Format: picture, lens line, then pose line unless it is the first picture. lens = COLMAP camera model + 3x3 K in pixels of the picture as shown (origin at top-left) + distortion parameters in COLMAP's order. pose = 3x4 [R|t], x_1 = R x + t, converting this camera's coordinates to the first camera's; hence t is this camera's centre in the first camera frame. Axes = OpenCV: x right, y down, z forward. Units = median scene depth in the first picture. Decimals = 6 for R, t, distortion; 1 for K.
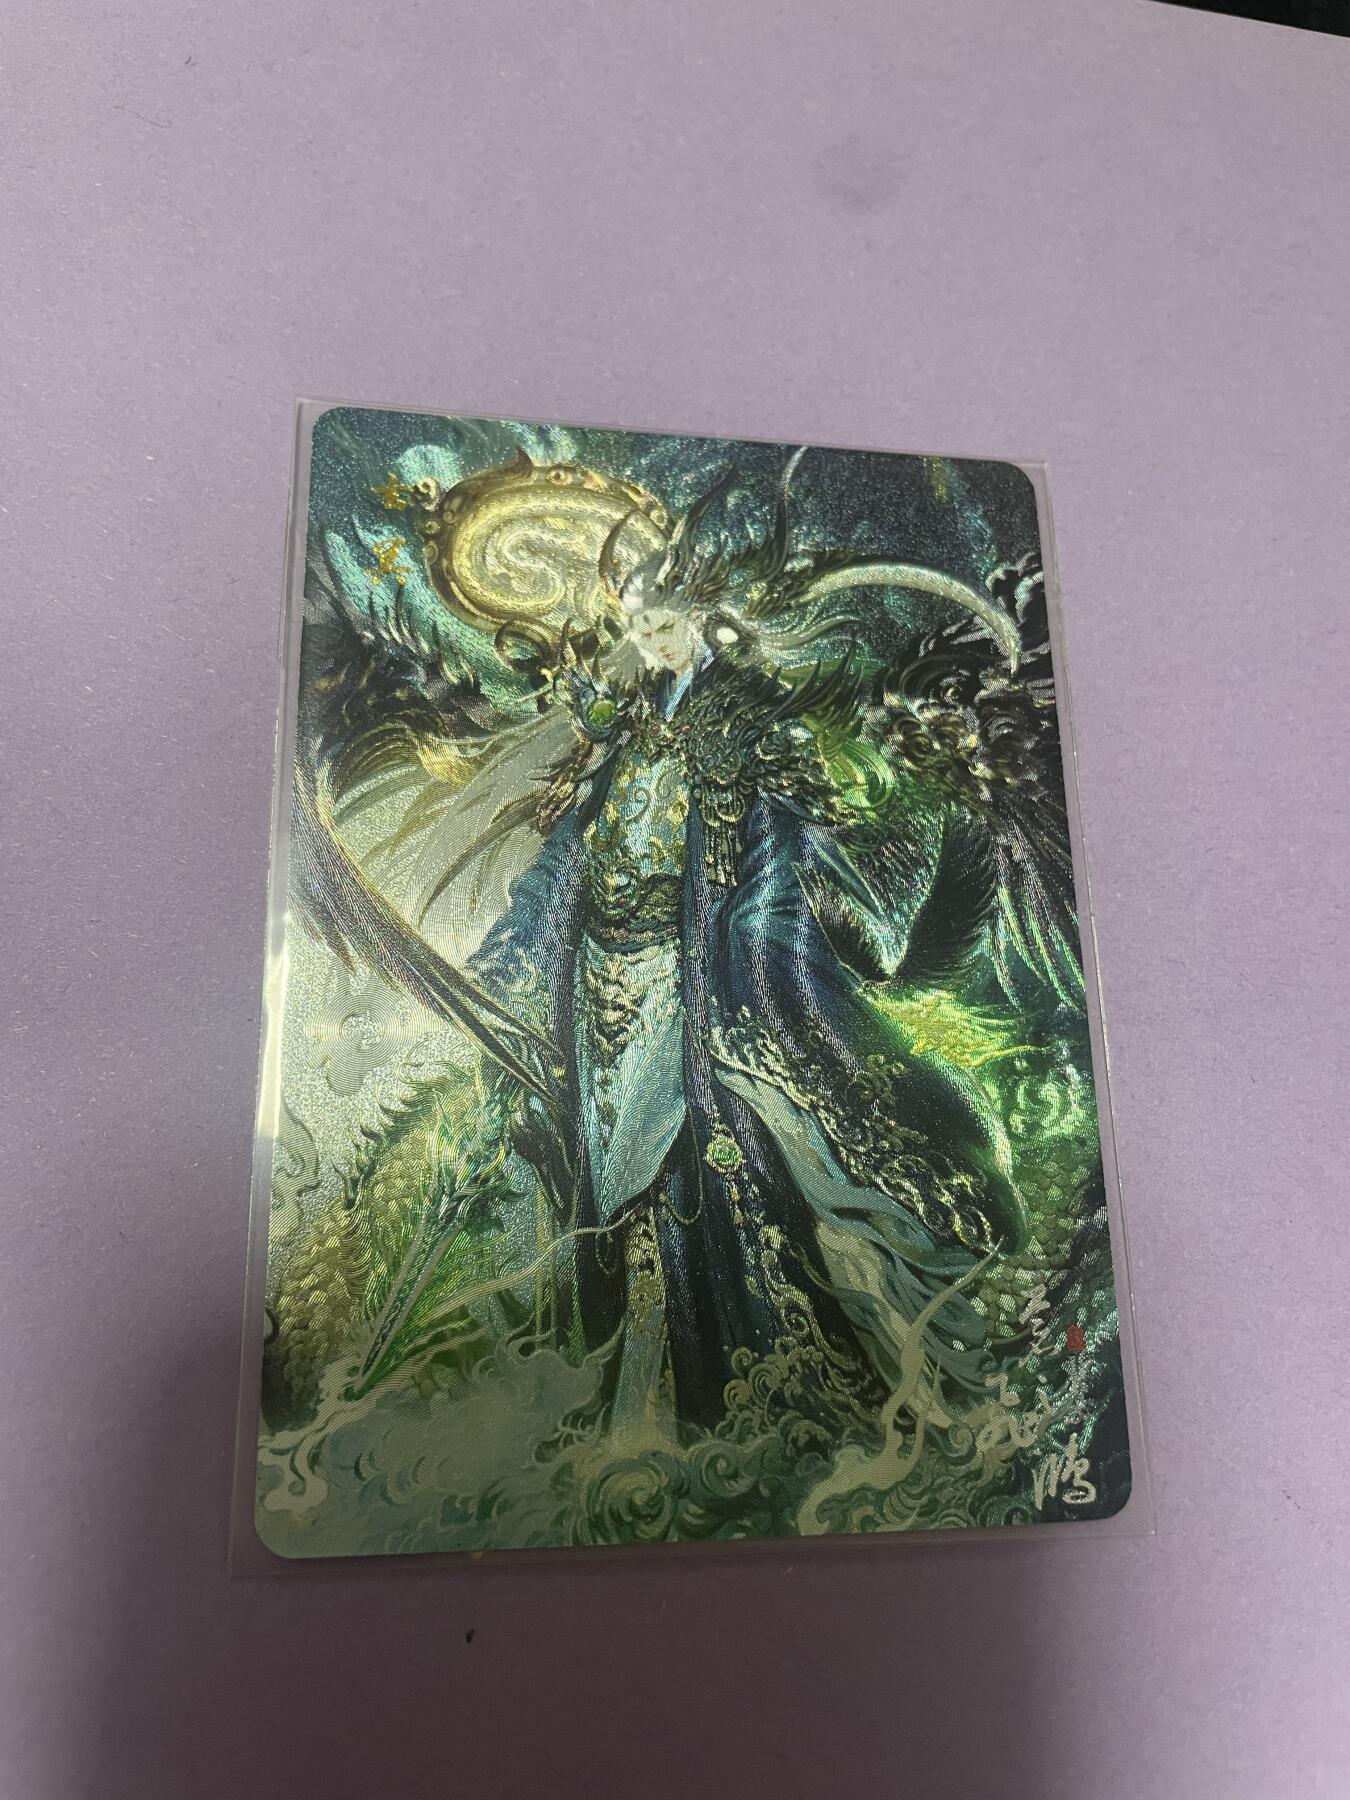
lens RADIAL K [[1353.9, 0, 666.7], [0, 1353.9, 907.1], [0, 0, 1]] dist [0.053507, -0.110304]
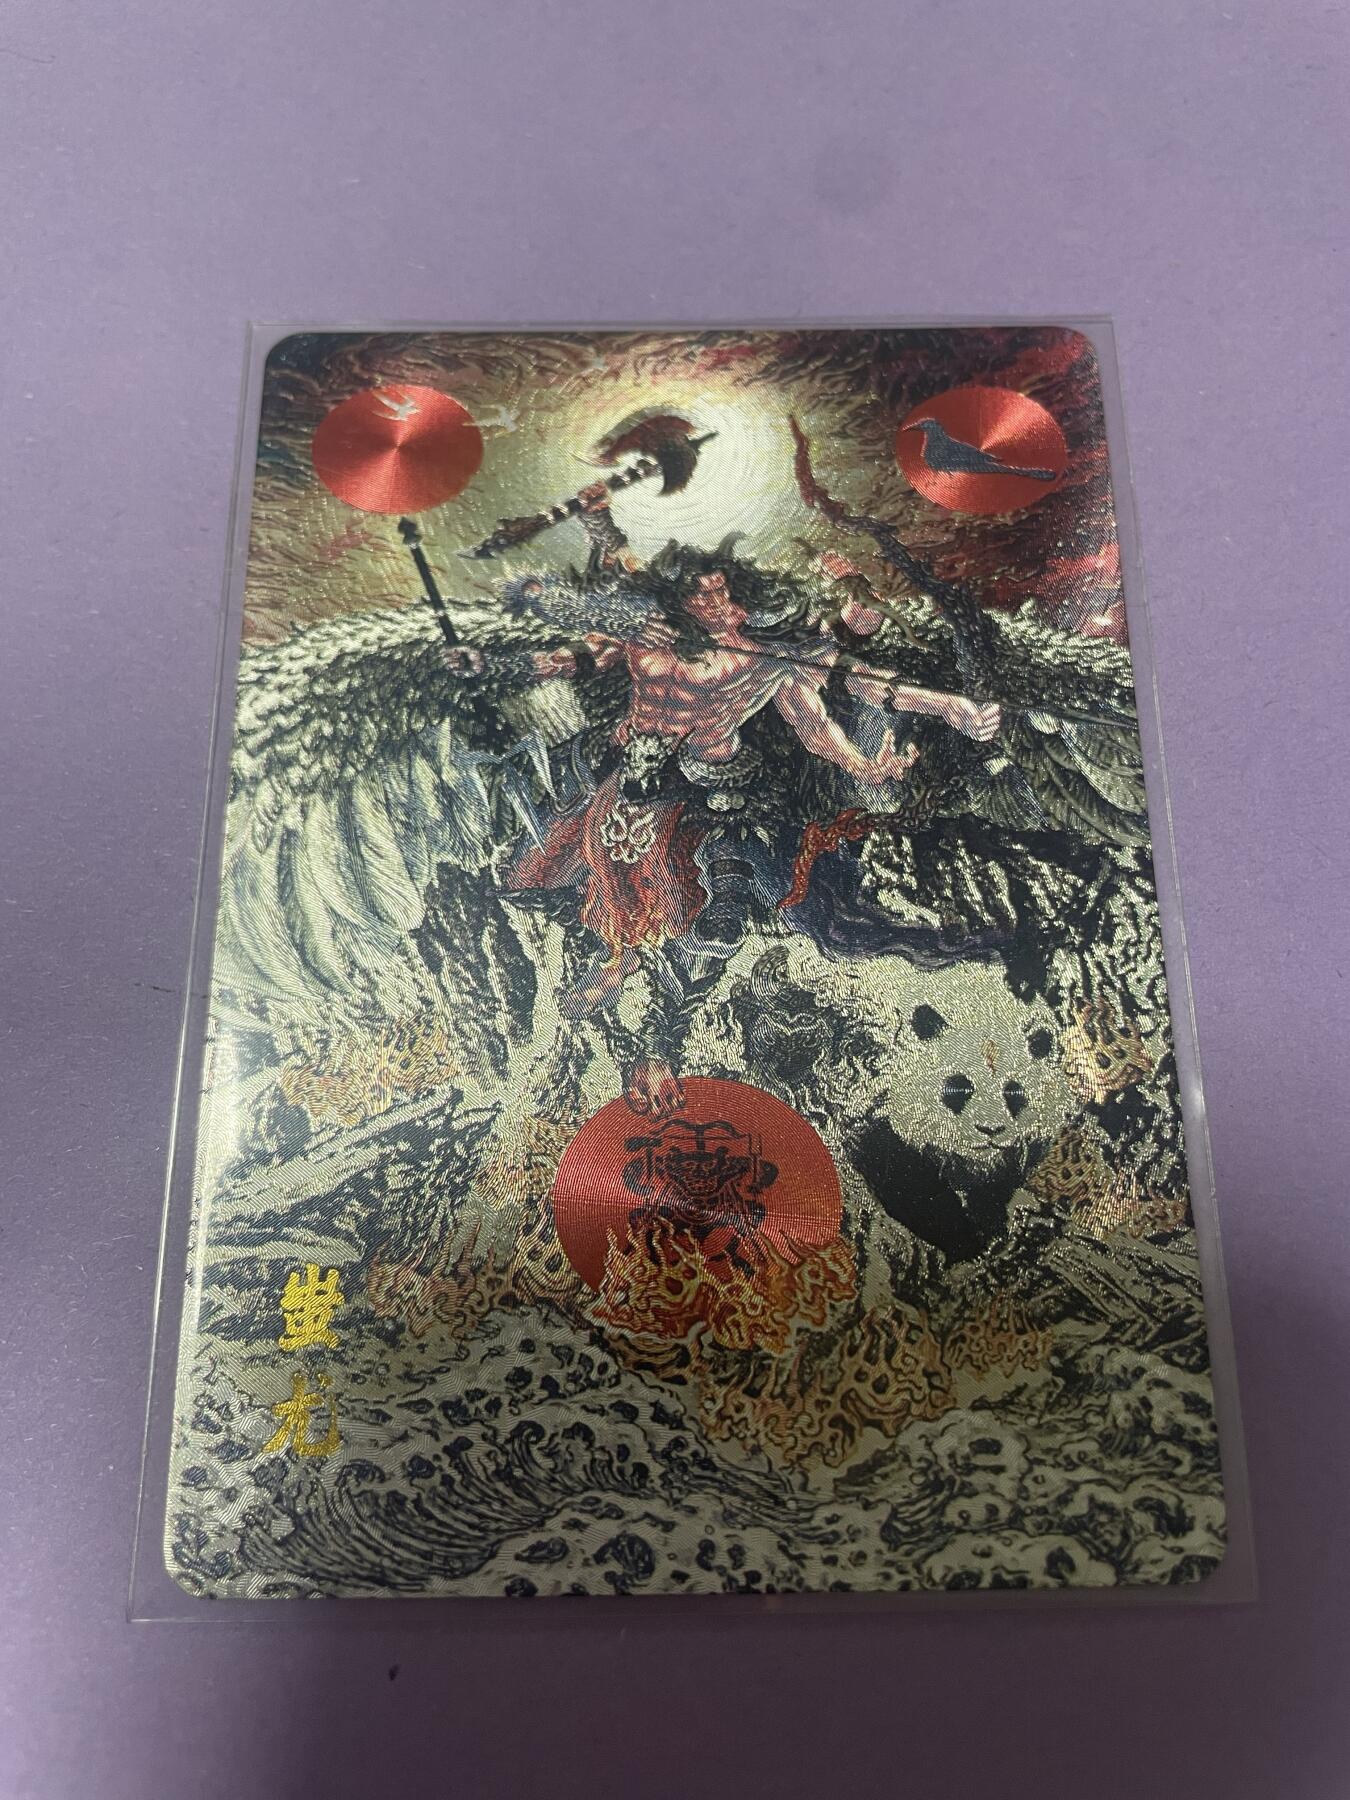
lens RADIAL K [[1353.9, 0, 695.1], [0, 1353.9, 893.4], [0, 0, 1]] dist [0.053507, -0.110304]
pose [[0.987475, -0.083875, -0.133631, 0.155202], [0.082437, 0.996463, -0.016271, 0.057614], [0.134523, 0.005051, 0.990898, 0.133270]]
